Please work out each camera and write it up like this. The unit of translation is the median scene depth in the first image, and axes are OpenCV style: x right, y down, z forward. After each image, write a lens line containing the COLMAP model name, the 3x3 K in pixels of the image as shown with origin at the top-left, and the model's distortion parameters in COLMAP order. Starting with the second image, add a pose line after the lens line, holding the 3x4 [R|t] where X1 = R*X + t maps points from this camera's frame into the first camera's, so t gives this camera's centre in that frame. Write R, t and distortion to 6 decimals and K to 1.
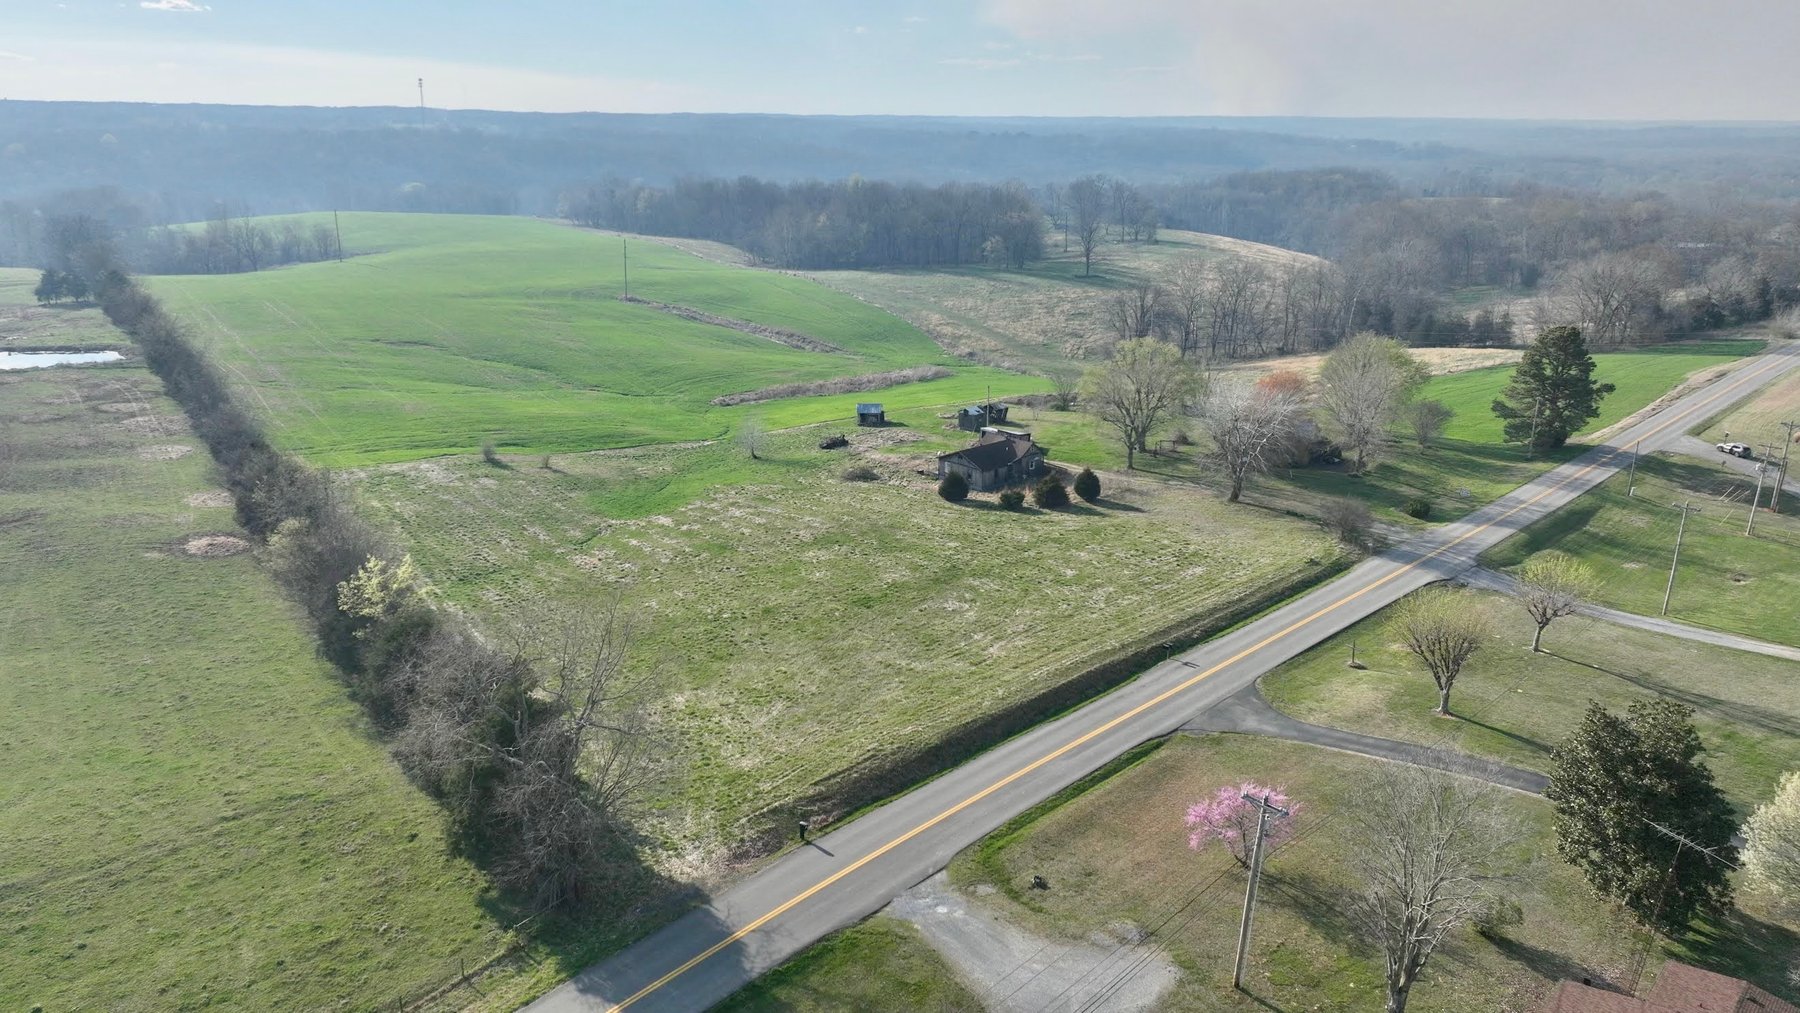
lens RADIAL K [[1262.6, 0, 908.3], [0, 1262.6, 506.3], [0, 0, 1]] dist [0.004151, 0.008884]
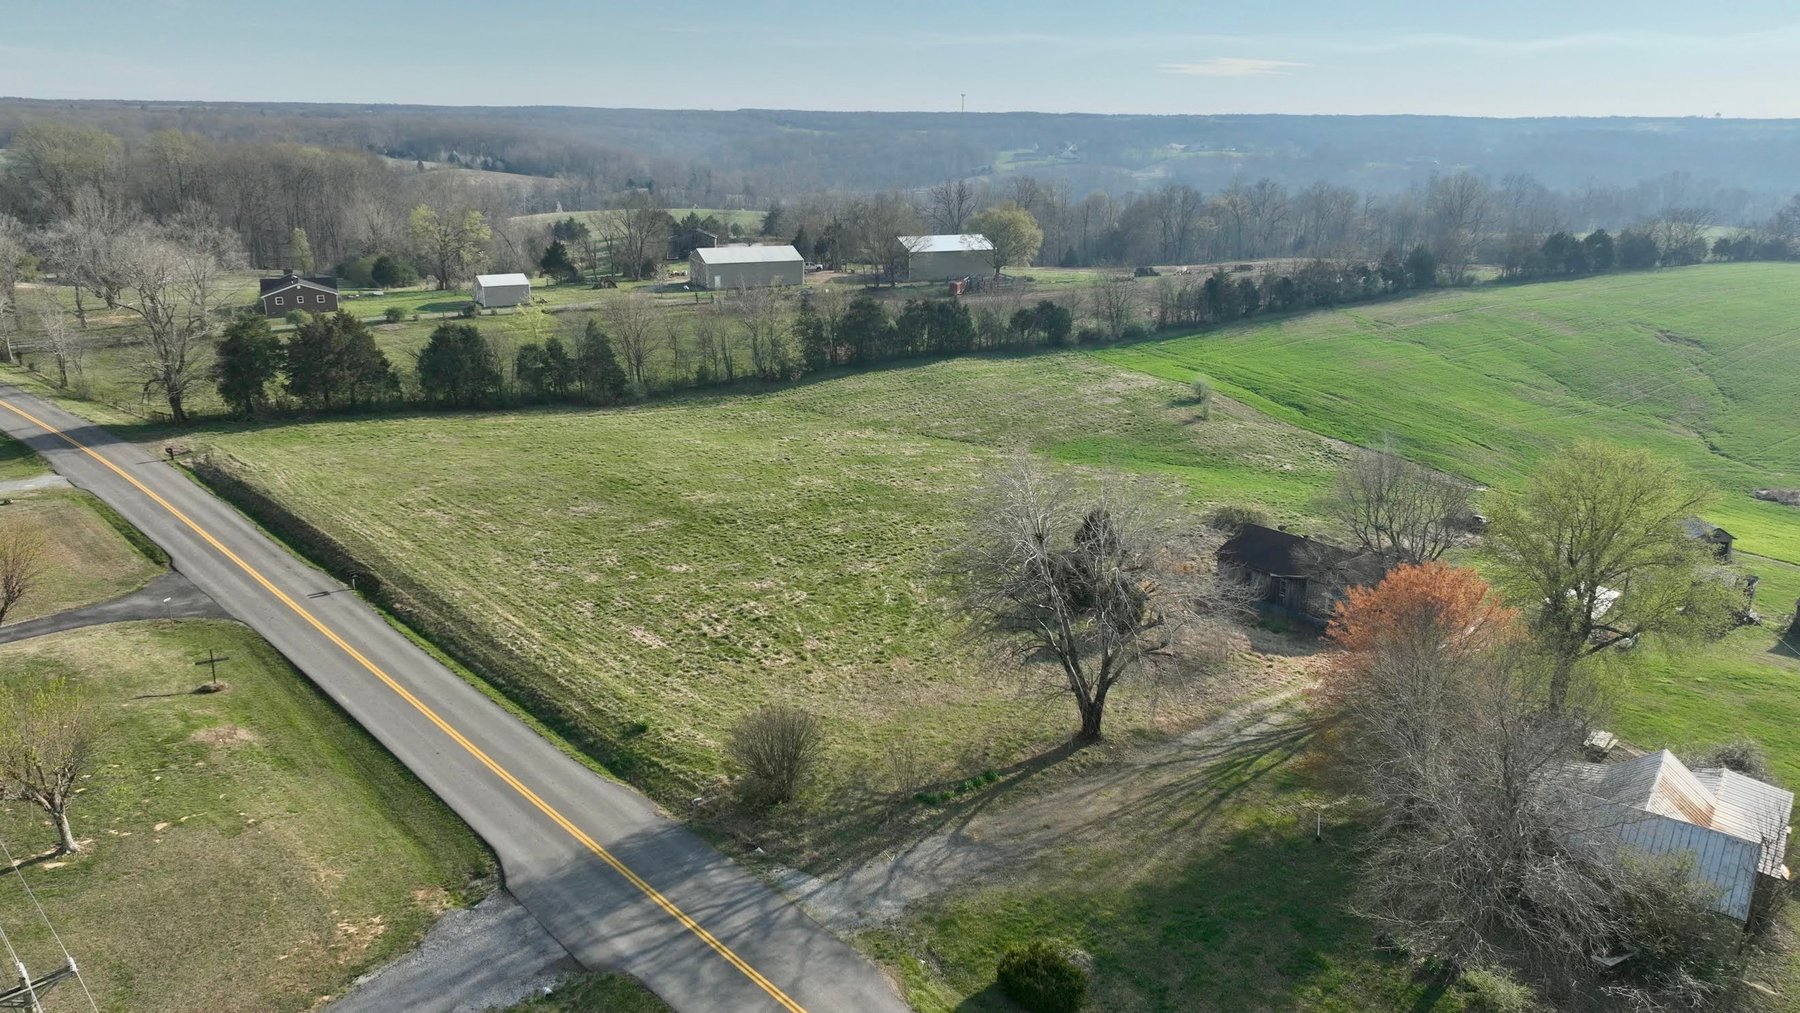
lens RADIAL K [[1262.6, 0, 908.3], [0, 1262.6, 506.3], [0, 0, 1]] dist [0.004151, 0.008884]
pose [[-0.035246, 0.286437, -0.957451, 0.666390], [-0.306691, 0.908718, 0.283147, -0.185394], [0.951156, 0.303621, 0.055819, 0.895185]]
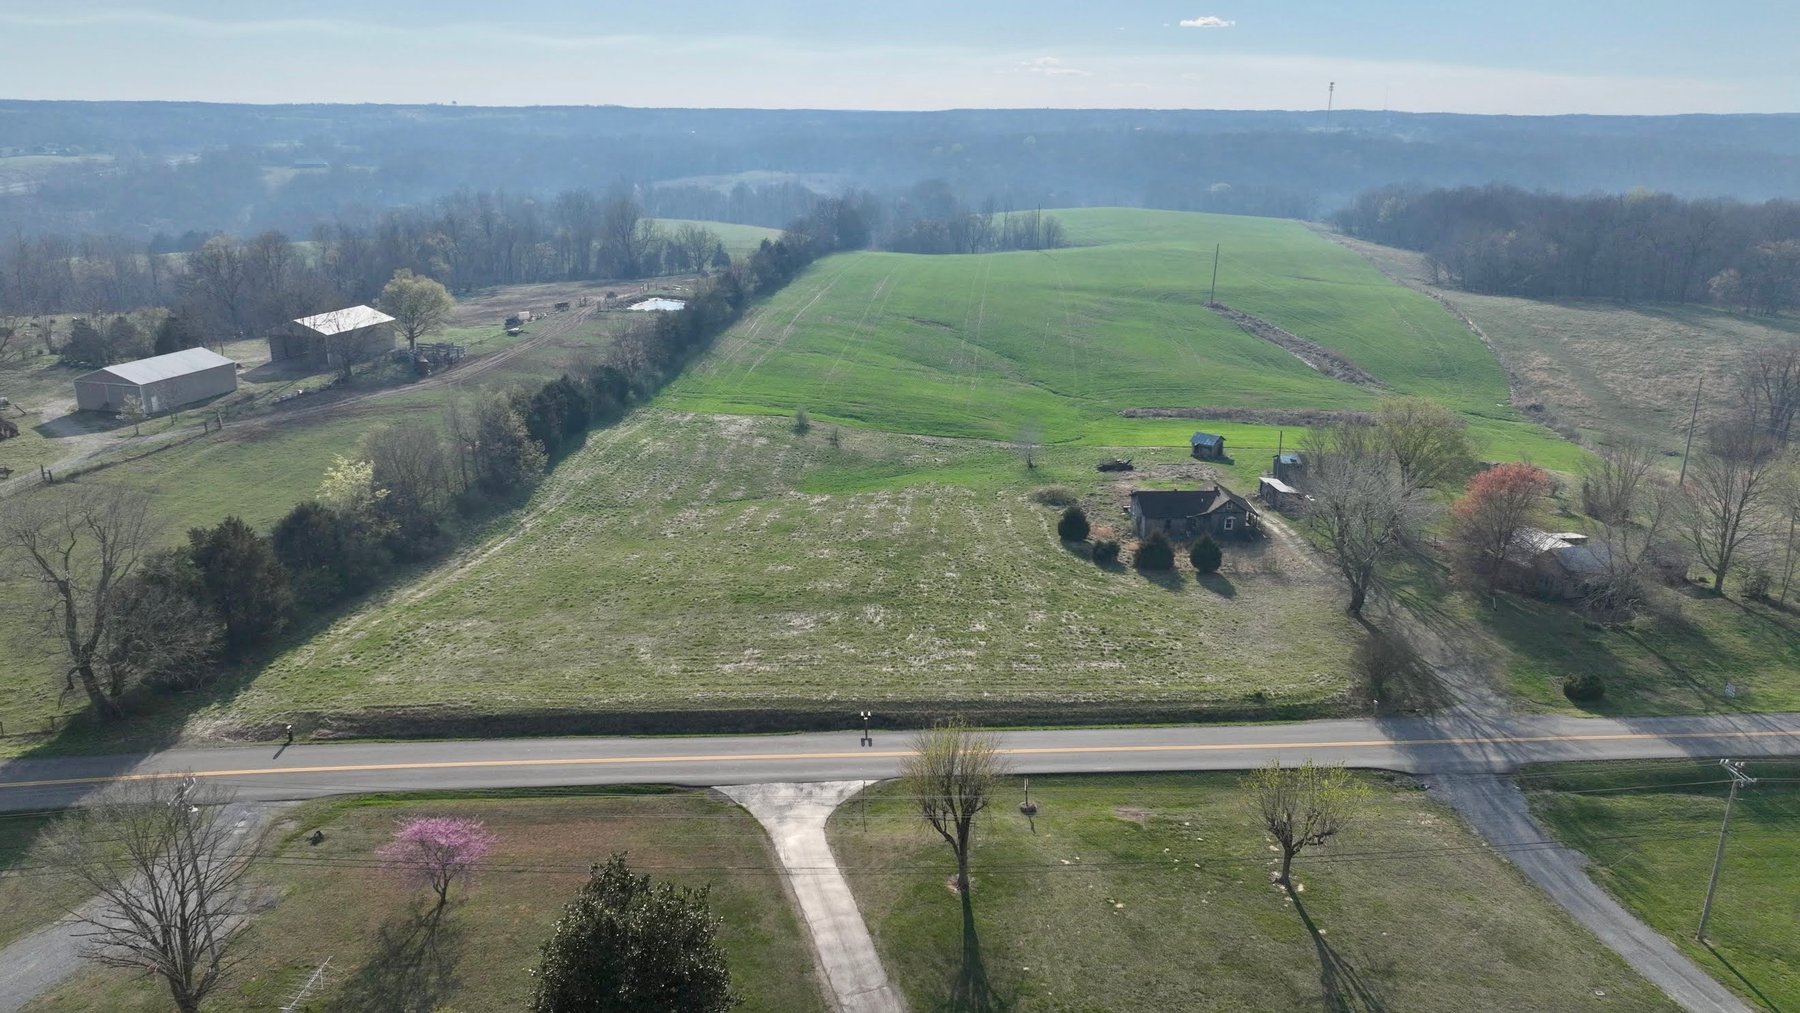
lens RADIAL K [[1262.6, 0, 908.3], [0, 1262.6, 506.3], [0, 0, 1]] dist [0.004151, 0.008884]
pose [[0.756148, 0.190652, -0.626013, 0.526060], [-0.192284, 0.979122, 0.065935, -0.067134], [0.625514, 0.070516, 0.777020, 0.226305]]
